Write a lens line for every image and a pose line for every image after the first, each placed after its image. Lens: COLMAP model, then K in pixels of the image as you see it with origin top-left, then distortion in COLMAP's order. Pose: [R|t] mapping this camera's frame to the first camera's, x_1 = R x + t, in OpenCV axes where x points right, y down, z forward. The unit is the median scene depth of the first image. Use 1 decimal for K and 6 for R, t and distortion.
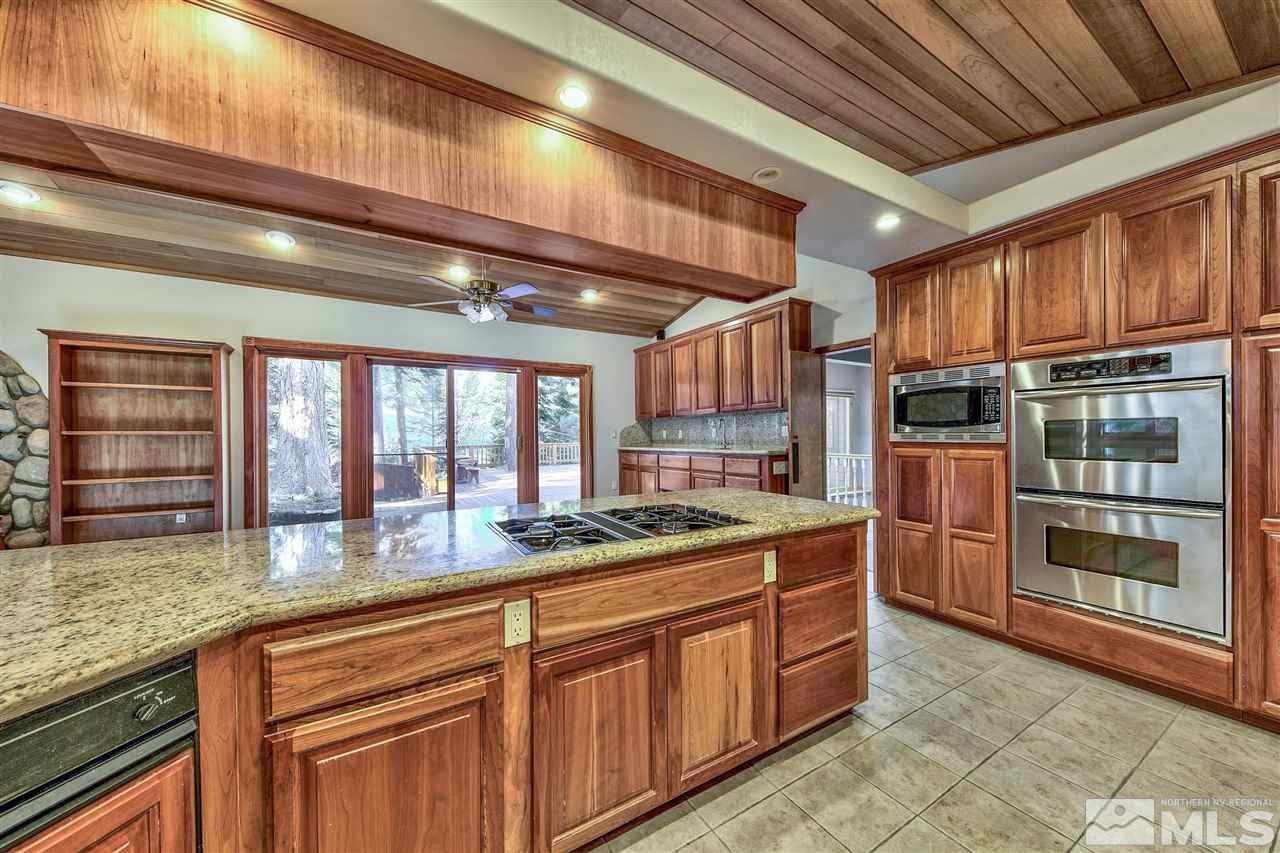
lens RADIAL K [[455.4, 0, 633.7], [0, 455.4, 441.4], [0, 0, 1]] dist [0.016036, -0.005437]
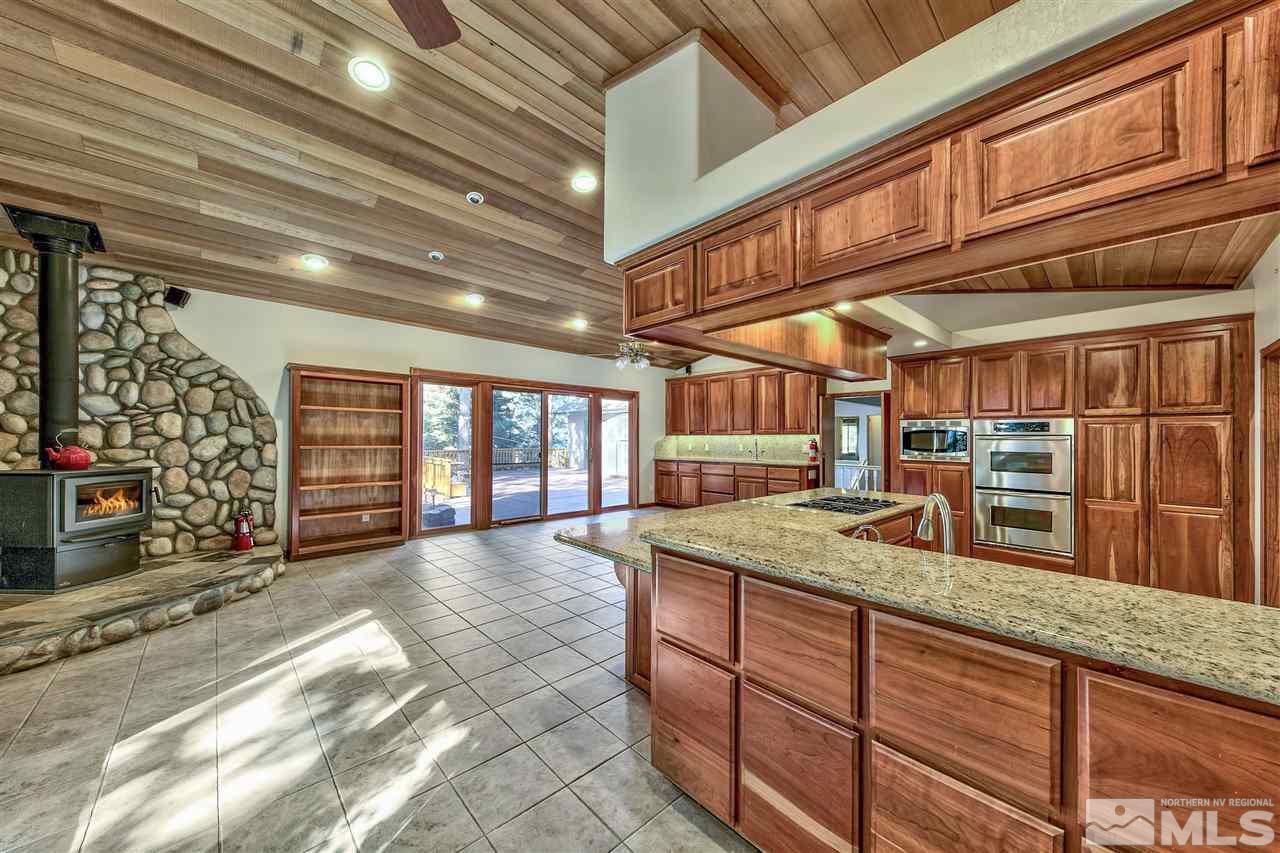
lens RADIAL K [[455.4, 0, 633.7], [0, 455.4, 441.4], [0, 0, 1]] dist [0.016036, -0.005437]
pose [[0.977829, 0.013207, 0.208987, -0.601539], [-0.011611, 0.999893, -0.008865, -0.032959], [-0.209082, 0.006242, 0.977878, -0.351933]]
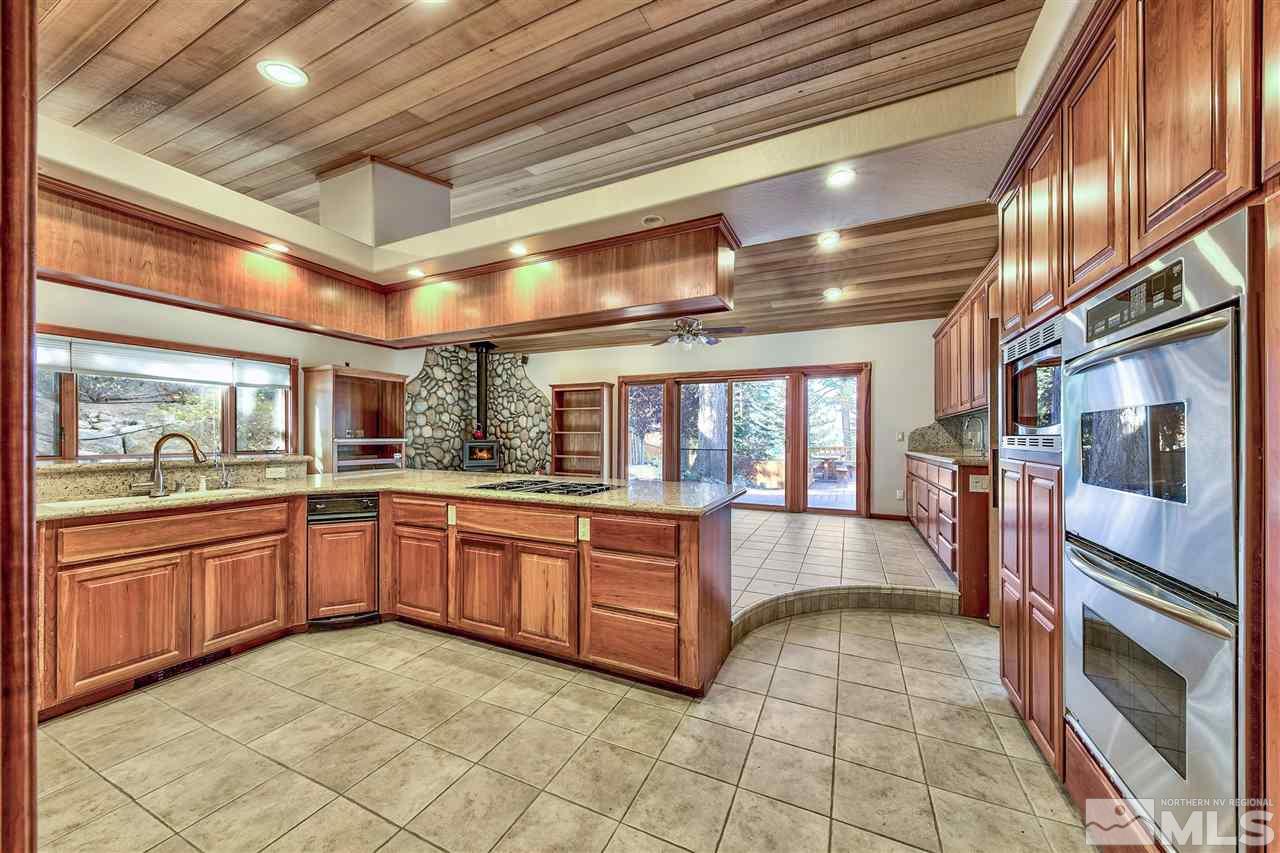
lens RADIAL K [[448.9, 0, 639.6], [0, 448.9, 445.1], [0, 0, 1]] dist [0.016490, -0.004938]
pose [[0.553611, 0.026052, -0.832368, 0.672082], [-0.021948, 0.999620, 0.016689, -0.003493], [0.832486, 0.009029, 0.553973, 0.166927]]
